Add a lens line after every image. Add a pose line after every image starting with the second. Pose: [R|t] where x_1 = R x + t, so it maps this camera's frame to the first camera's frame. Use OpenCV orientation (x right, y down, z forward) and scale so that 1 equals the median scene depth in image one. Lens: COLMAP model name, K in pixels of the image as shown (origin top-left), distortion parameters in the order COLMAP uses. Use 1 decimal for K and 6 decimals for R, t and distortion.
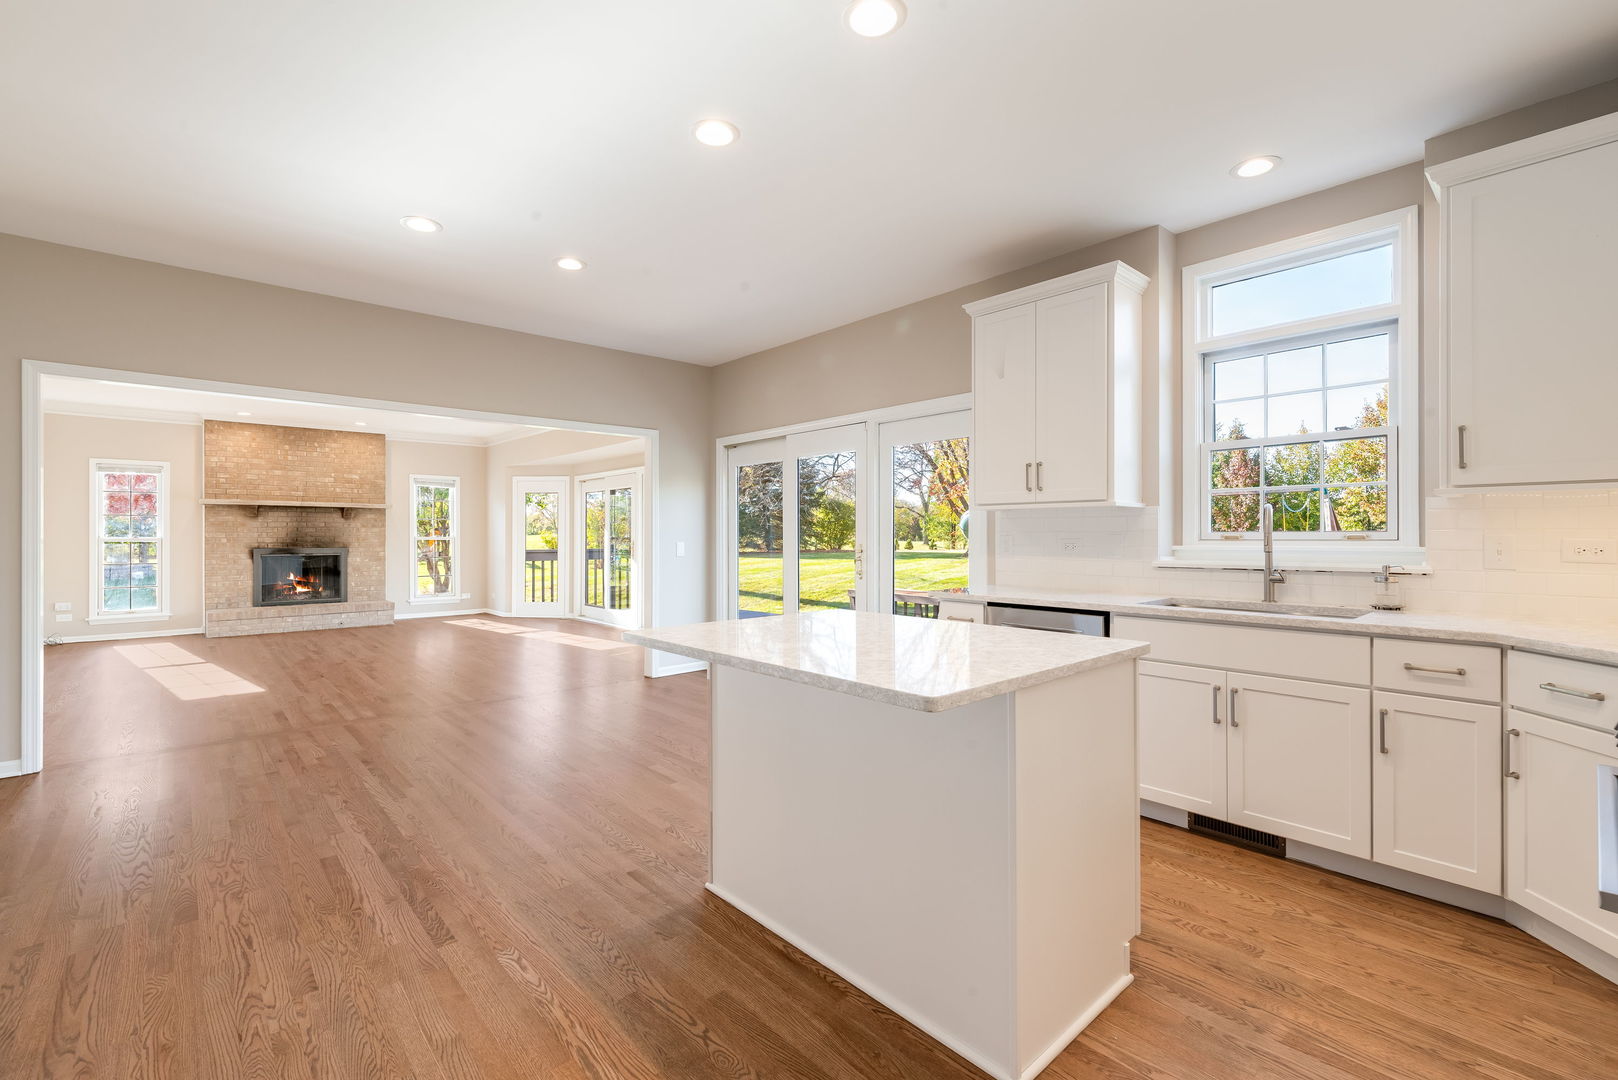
lens RADIAL K [[704.4, 0, 806.1], [0, 704.4, 537.0], [0, 0, 1]] dist [0.000580, 0.000127]
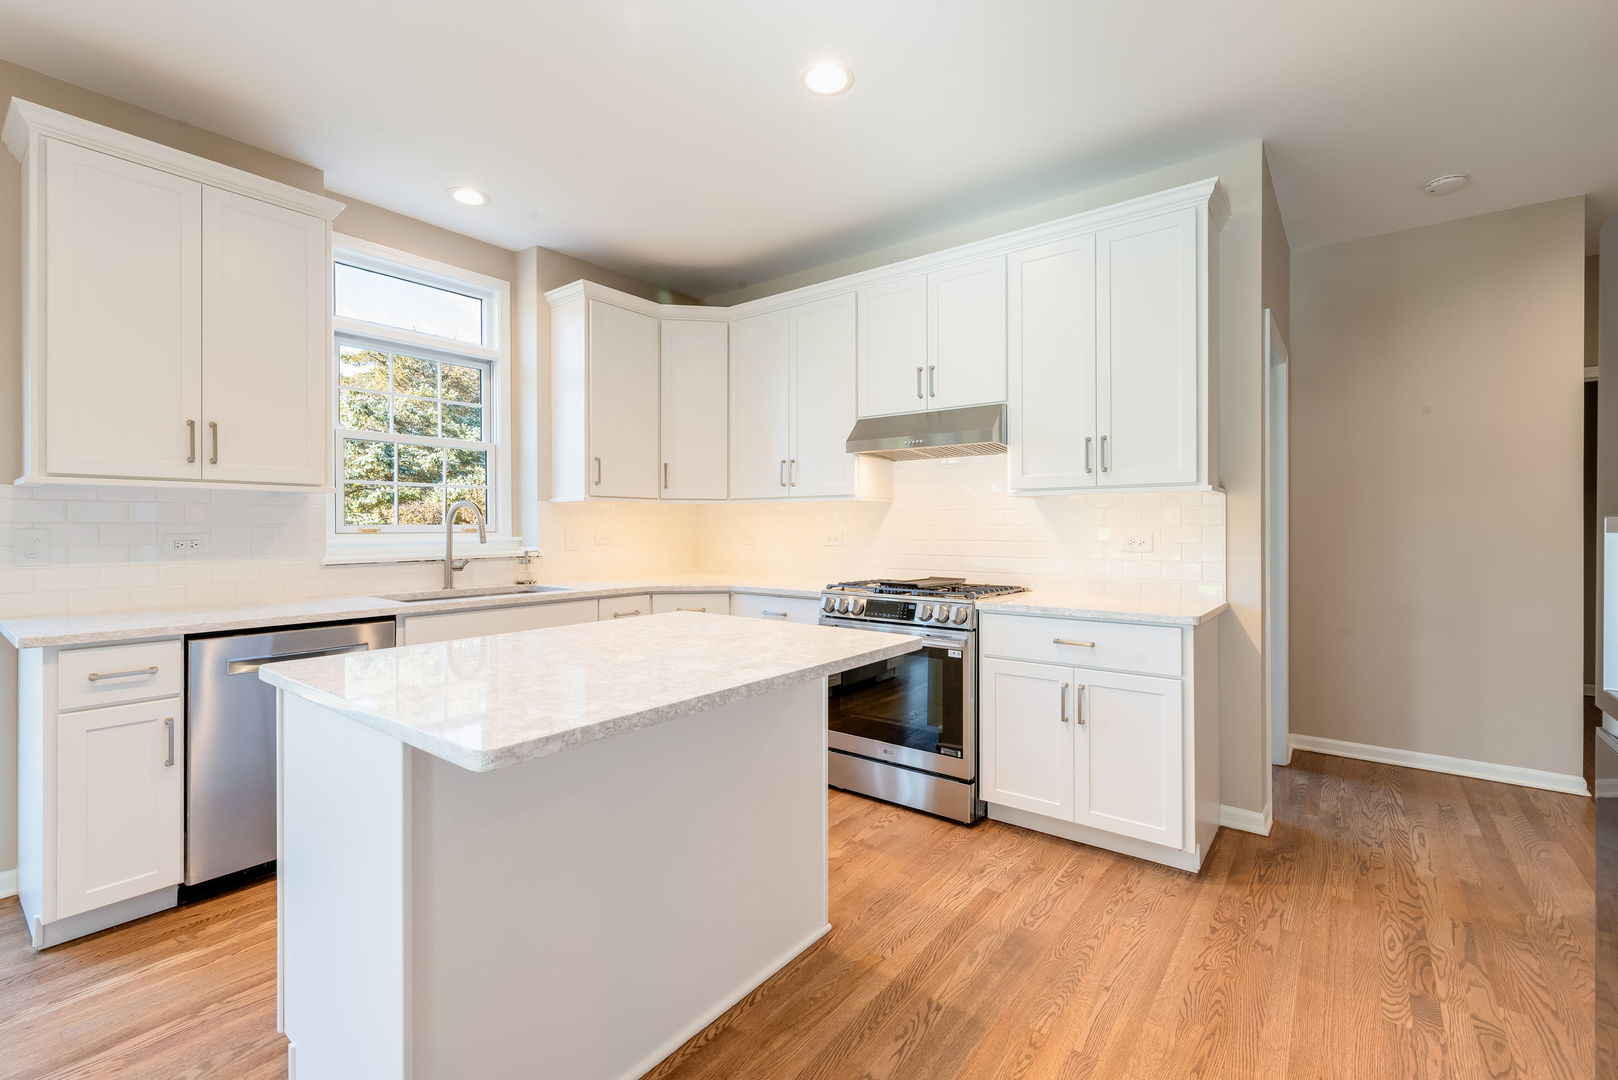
lens RADIAL K [[704.4, 0, 806.5], [0, 704.4, 531.6], [0, 0, 1]] dist [0.000580, 0.000127]
pose [[-0.182173, -0.008020, 0.983234, -0.537111], [0.001448, 0.999963, 0.008424, -0.005579], [-0.983265, 0.002958, -0.182155, 0.660213]]
